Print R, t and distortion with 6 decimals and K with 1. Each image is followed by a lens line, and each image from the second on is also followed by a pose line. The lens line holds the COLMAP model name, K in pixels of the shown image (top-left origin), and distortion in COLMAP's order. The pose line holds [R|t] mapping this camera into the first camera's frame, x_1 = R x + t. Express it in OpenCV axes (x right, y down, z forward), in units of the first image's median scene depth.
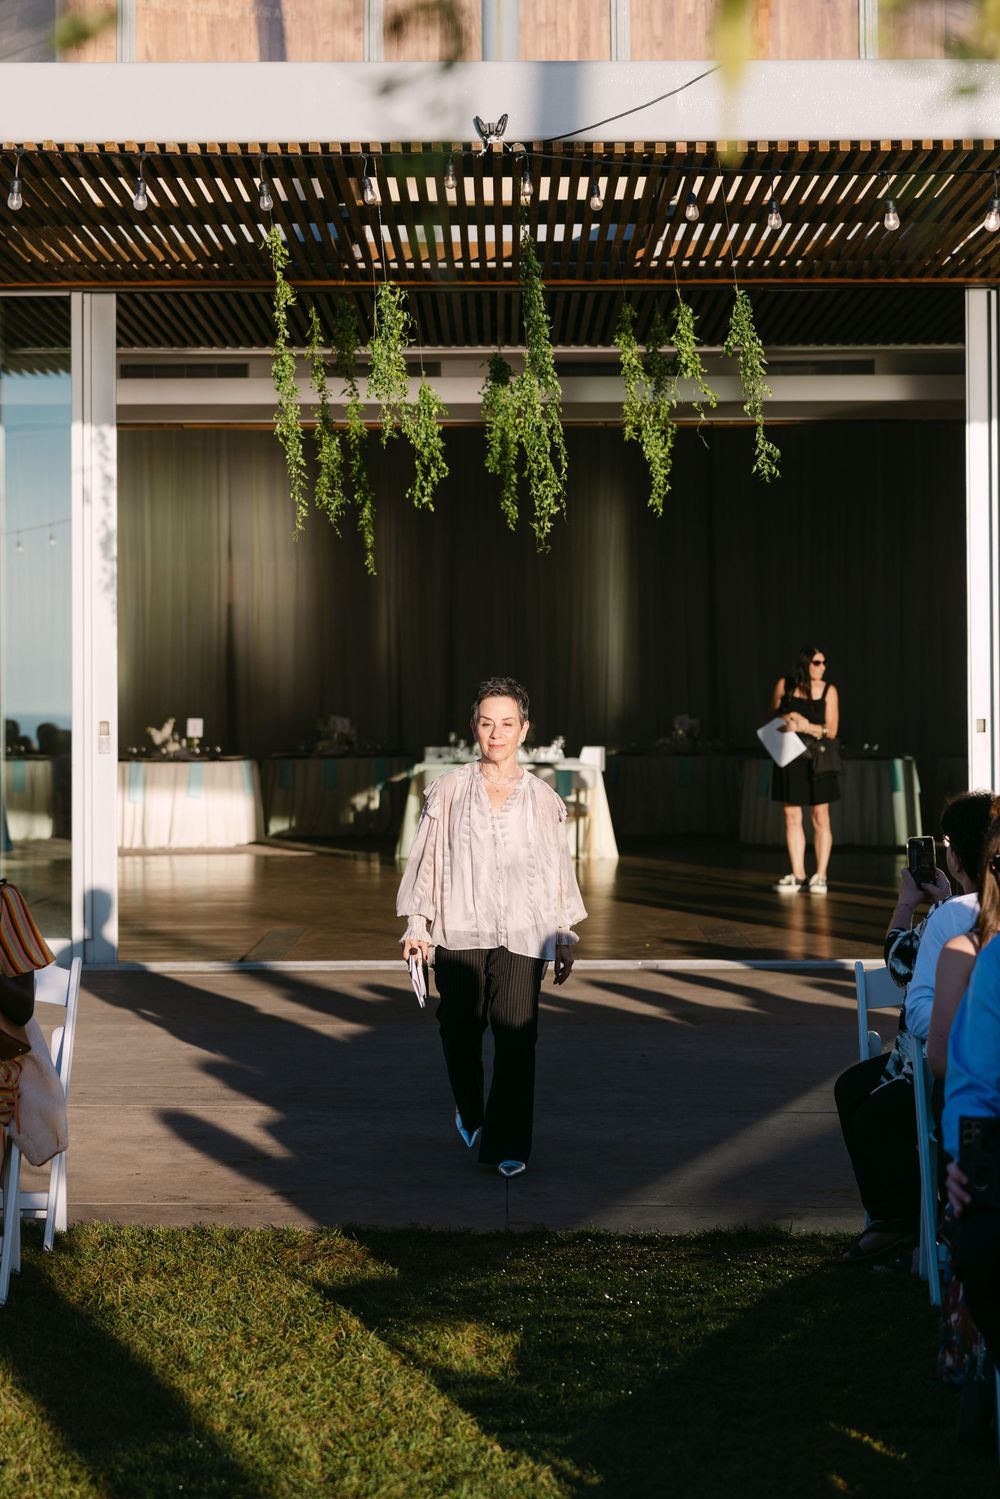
lens RADIAL K [[3046.5, 0, 498.4], [0, 3046.5, 735.7], [0, 0, 1]] dist [-0.044884, 0.000000]
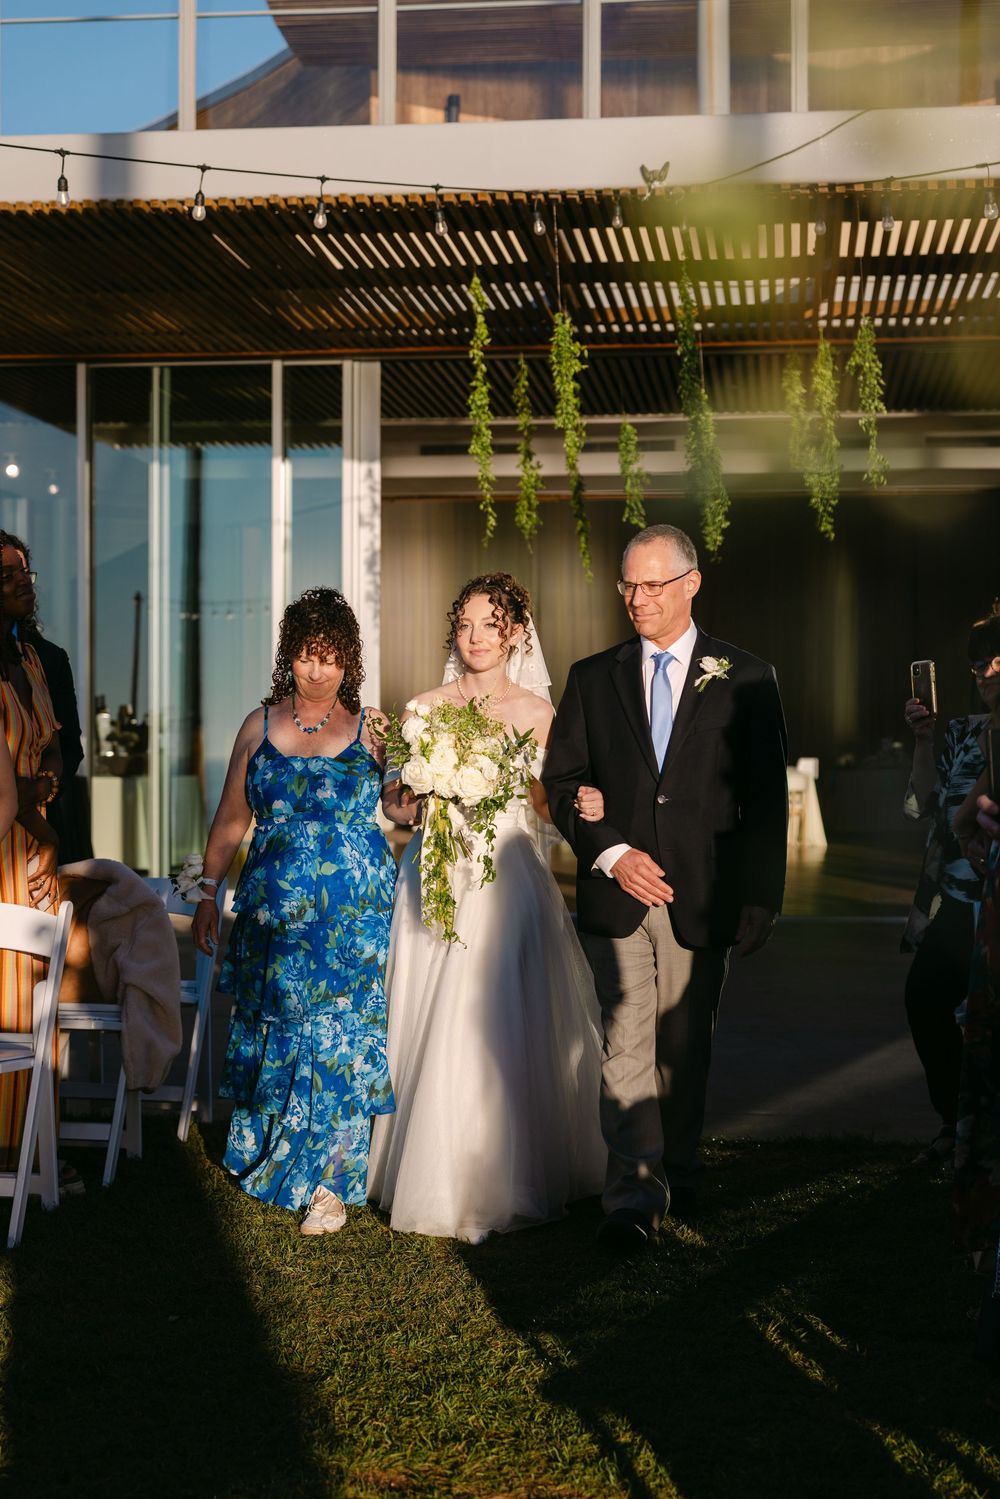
lens RADIAL K [[2265.1, 0, 507.1], [0, 2265.1, 806.1], [0, 0, 1]] dist [0.035511, 0.000000]
pose [[0.992913, 0.008414, -0.118548, 0.034880], [-0.006670, 0.999864, 0.015098, 0.018963], [0.118658, -0.014200, 0.992834, 0.108134]]
